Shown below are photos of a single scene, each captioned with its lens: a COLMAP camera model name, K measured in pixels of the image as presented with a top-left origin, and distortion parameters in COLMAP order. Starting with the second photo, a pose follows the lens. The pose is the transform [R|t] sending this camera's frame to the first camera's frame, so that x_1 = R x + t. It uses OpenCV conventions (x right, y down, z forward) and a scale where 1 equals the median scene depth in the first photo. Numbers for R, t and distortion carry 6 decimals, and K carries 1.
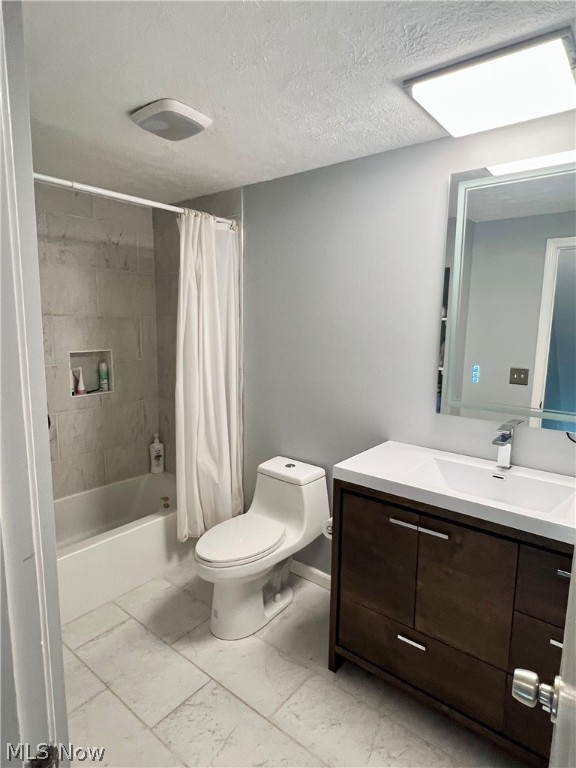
lens RADIAL K [[444.6, 0, 287.3], [0, 444.6, 383.9], [0, 0, 1]] dist [0.004712, -0.003803]
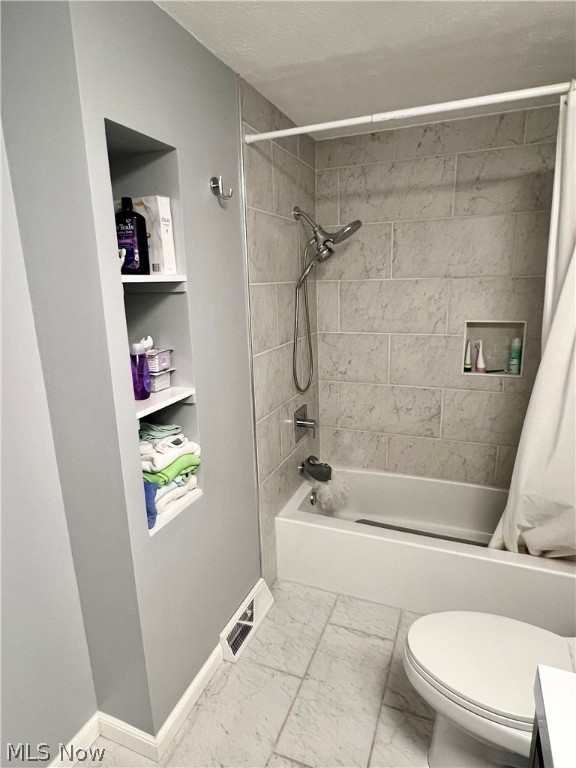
lens RADIAL K [[444.6, 0, 287.5], [0, 444.6, 383.7], [0, 0, 1]] dist [0.004712, -0.003803]
pose [[0.286327, 0.198831, -0.937274, 0.163279], [-0.116952, 0.978169, 0.171779, -0.042374], [0.950967, 0.060431, 0.303330, 0.297939]]
